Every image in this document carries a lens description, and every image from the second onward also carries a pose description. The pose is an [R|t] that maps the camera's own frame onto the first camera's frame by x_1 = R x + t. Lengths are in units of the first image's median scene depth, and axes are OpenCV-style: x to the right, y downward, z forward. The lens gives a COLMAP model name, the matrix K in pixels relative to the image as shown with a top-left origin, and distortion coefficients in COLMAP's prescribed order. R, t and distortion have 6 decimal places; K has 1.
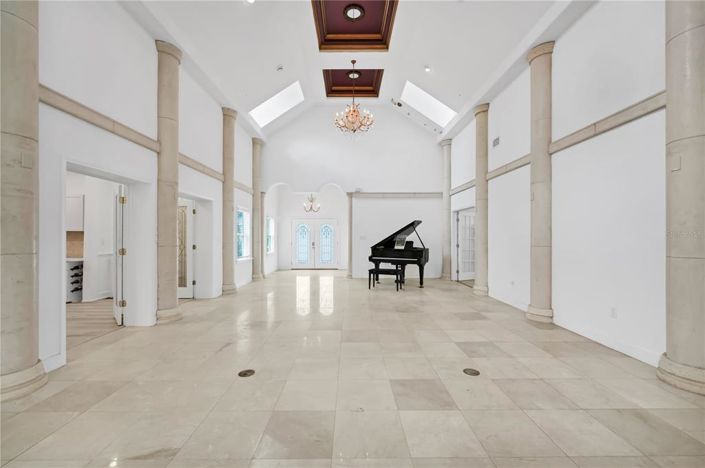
lens RADIAL K [[290.3, 0, 343.4], [0, 290.3, 235.9], [0, 0, 1]] dist [0.001106, 0.000055]
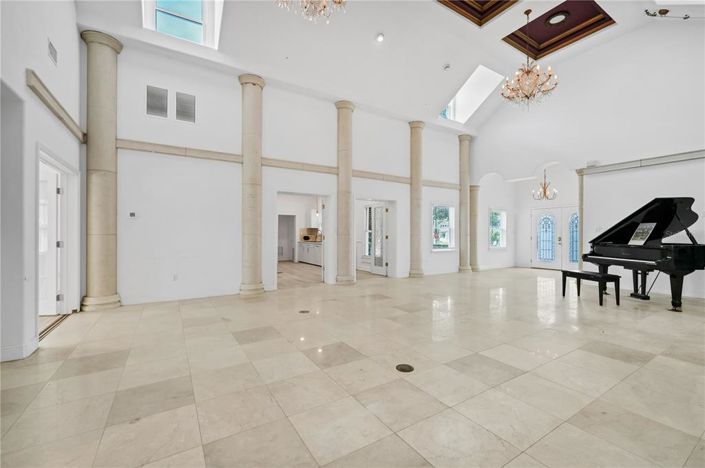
lens RADIAL K [[284.3, 0, 355.2], [0, 284.3, 234.7], [0, 0, 1]] dist [-0.000855, -0.000163]
pose [[0.543699, 0.000430, -0.839280, 0.454852], [0.001979, 0.999996, 0.001795, 0.023138], [0.839278, -0.002637, 0.543696, 0.164909]]
